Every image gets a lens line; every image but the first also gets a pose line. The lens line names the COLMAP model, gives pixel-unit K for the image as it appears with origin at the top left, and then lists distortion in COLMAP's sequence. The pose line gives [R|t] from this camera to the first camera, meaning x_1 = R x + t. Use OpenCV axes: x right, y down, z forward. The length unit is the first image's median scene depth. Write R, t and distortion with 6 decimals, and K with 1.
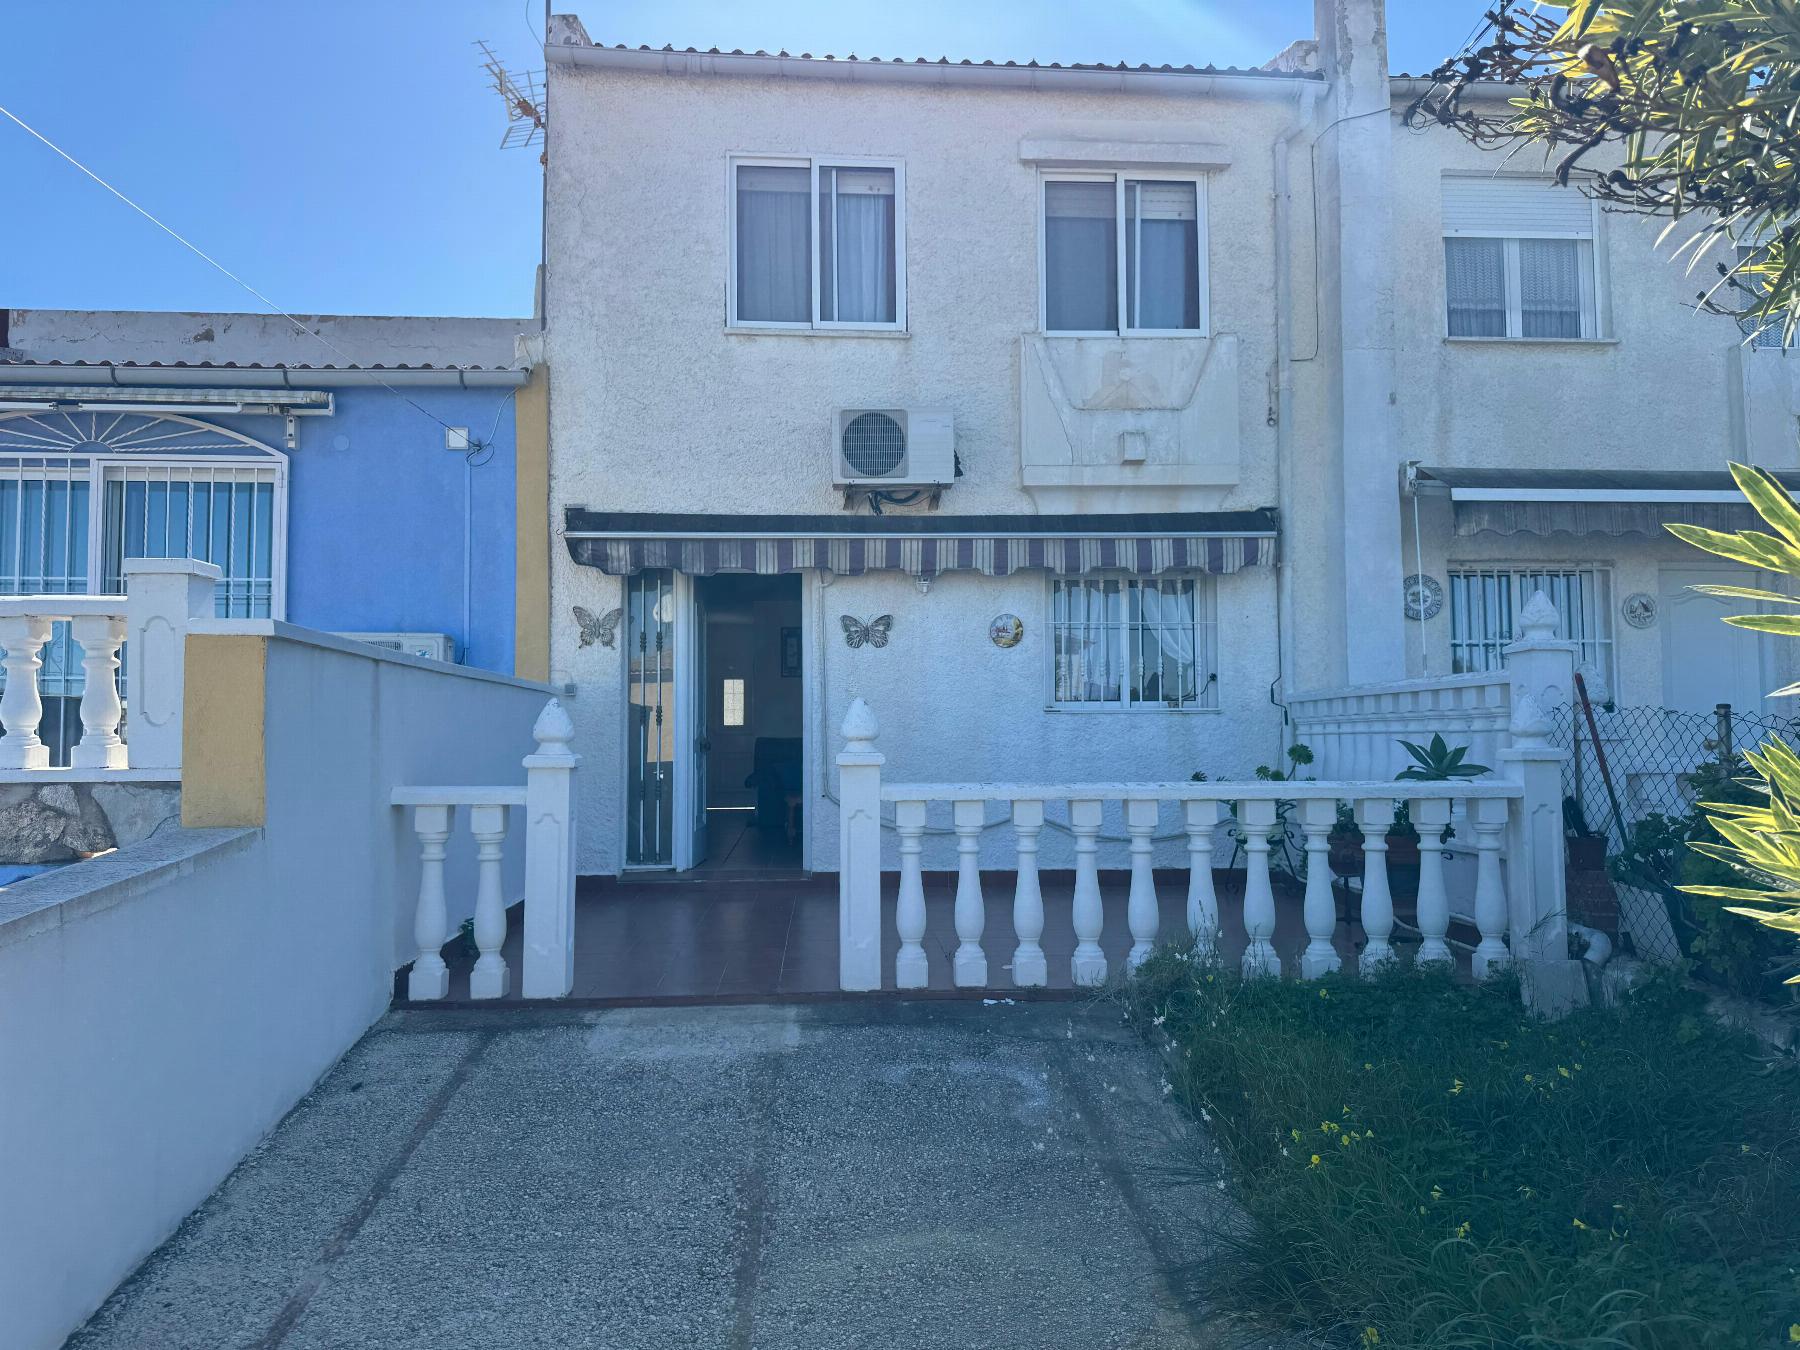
lens RADIAL K [[1294.9, 0, 900.0], [0, 1294.9, 675.0], [0, 0, 1]] dist [0.165552, -0.312557]
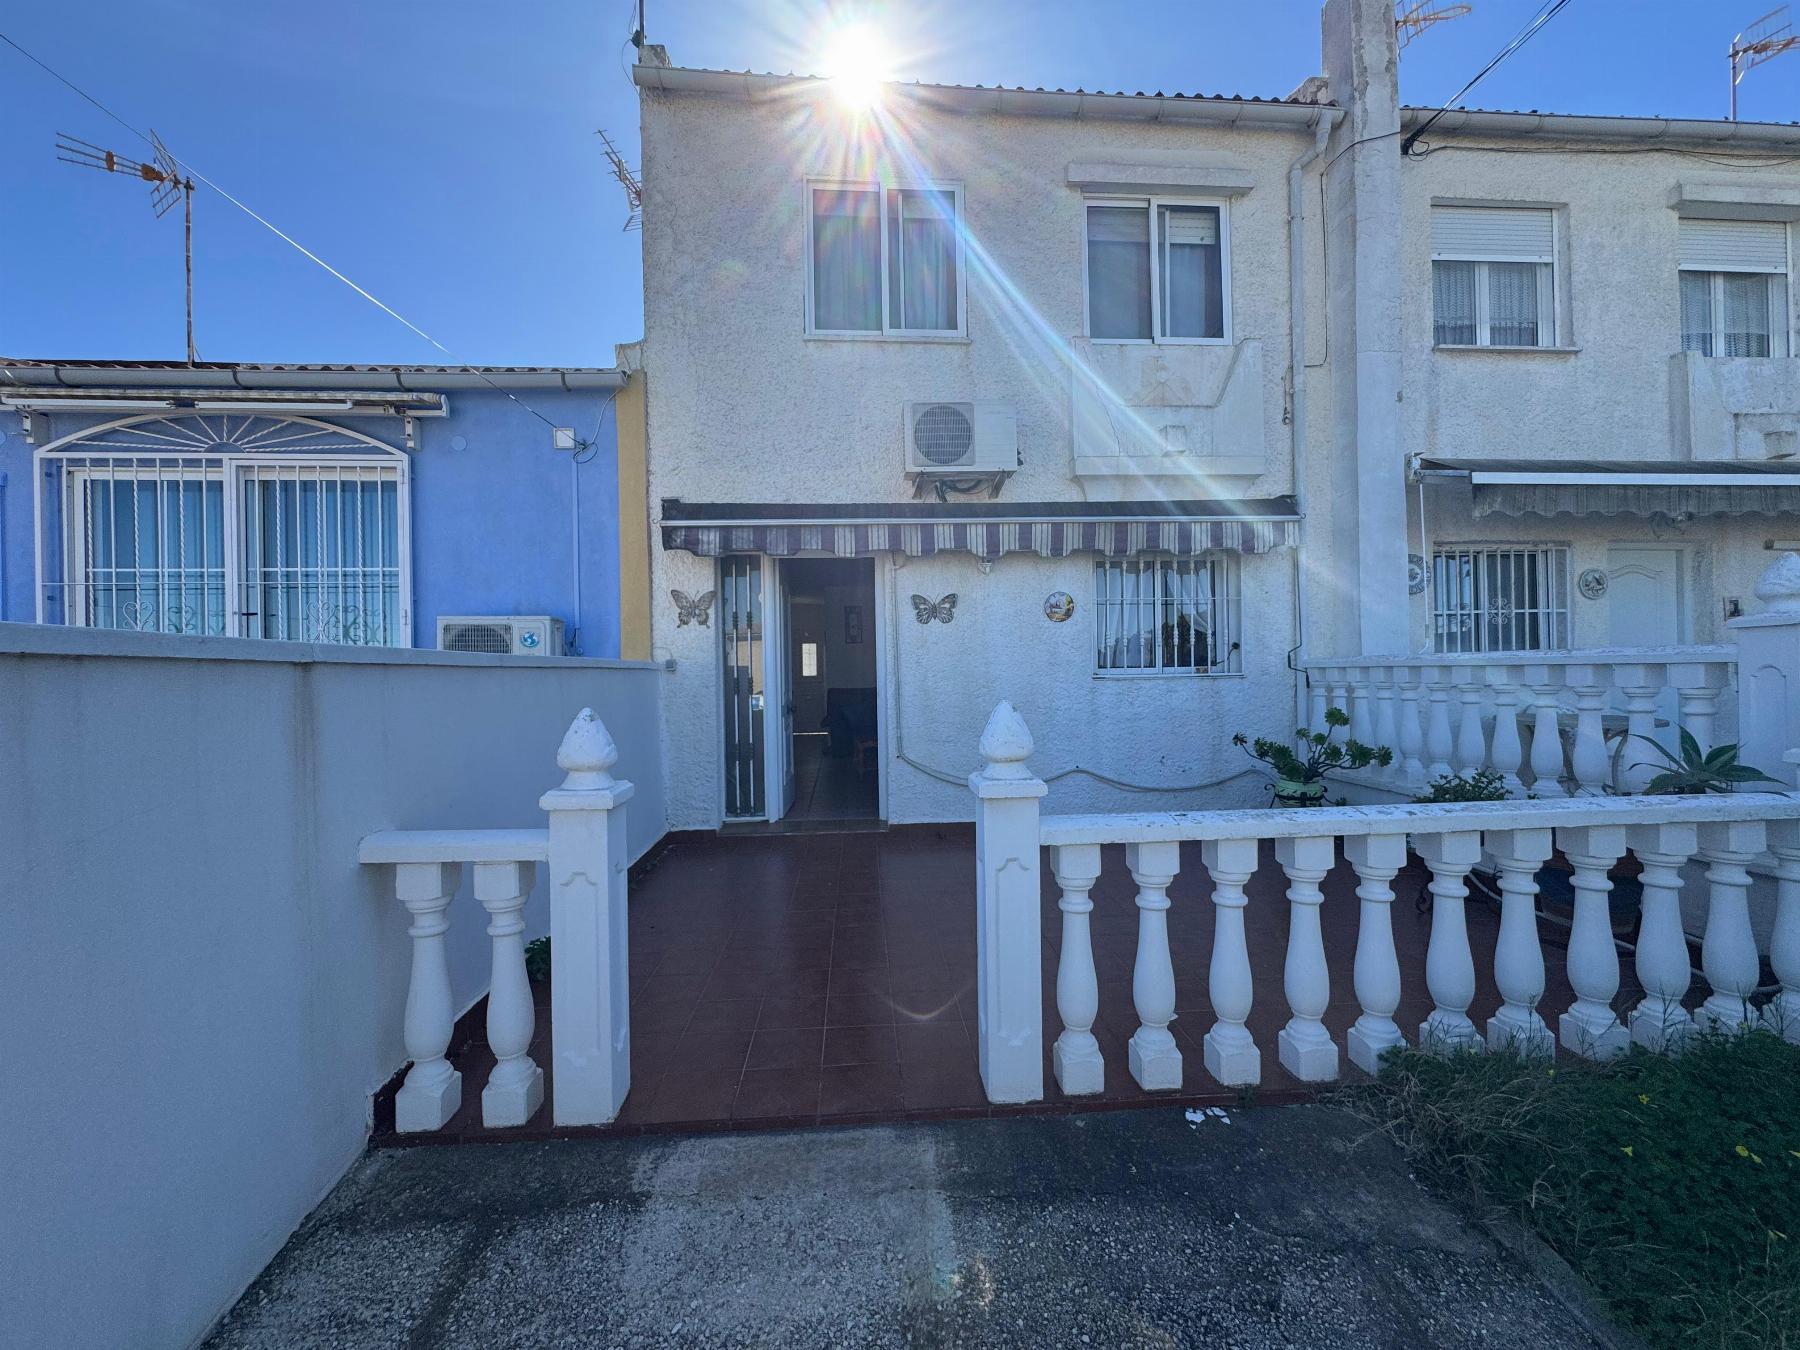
lens RADIAL K [[718.2, 0, 898.4], [0, 718.2, 673.2], [0, 0, 1]] dist [-0.004093, 0.000559]
pose [[0.999931, -0.011490, 0.002564, -0.058902], [0.011326, 0.998318, 0.056863, -0.013834], [-0.003213, -0.056830, 0.998379, 0.380904]]
